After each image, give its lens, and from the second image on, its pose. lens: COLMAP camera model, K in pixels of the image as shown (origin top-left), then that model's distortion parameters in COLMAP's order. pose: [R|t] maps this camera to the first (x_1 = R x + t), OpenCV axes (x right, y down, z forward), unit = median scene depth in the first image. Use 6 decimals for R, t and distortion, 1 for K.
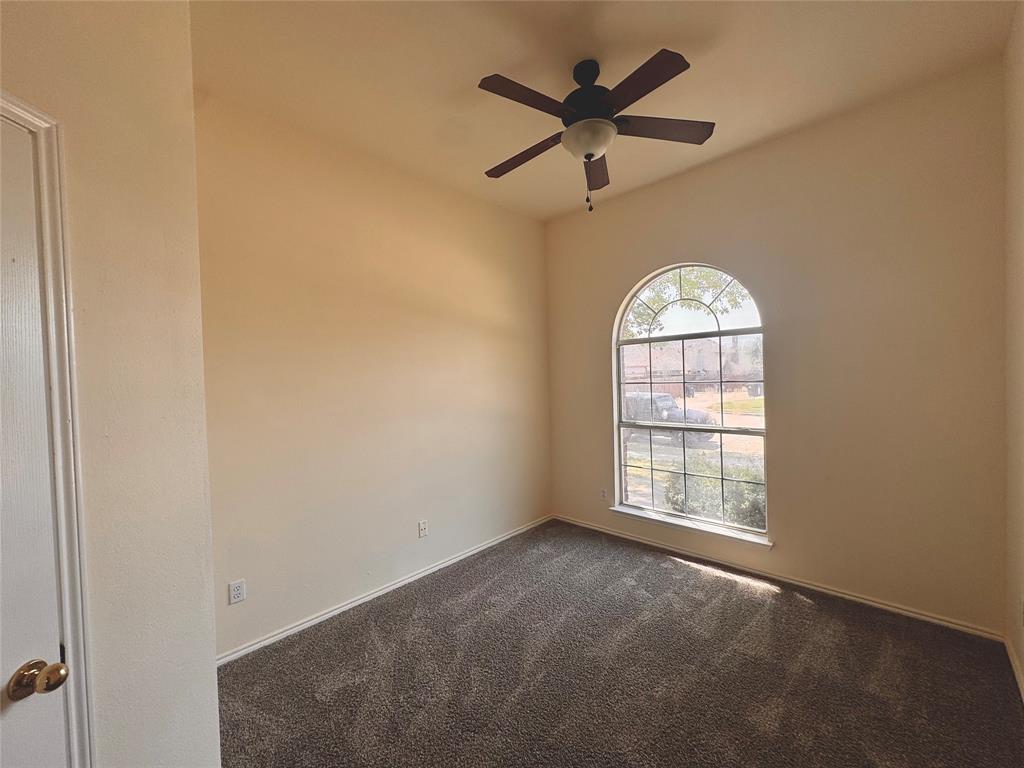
lens RADIAL K [[408.3, 0, 511.3], [0, 408.3, 382.8], [0, 0, 1]] dist [-0.000887, -0.000284]
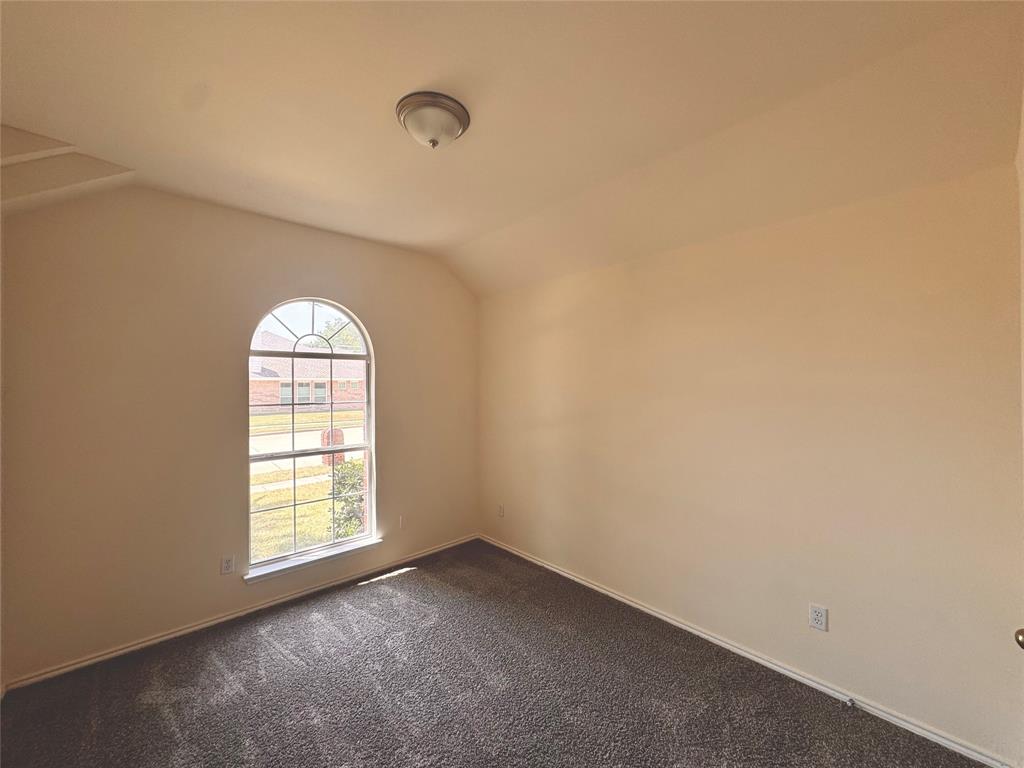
lens RADIAL K [[408.3, 0, 511.3], [0, 408.3, 382.8], [0, 0, 1]] dist [-0.000887, -0.000284]
pose [[0.045007, 0.050627, 0.997703, -0.509776], [0.024420, 0.998361, -0.051762, 0.011022], [-0.998688, 0.026694, 0.043696, 0.522683]]
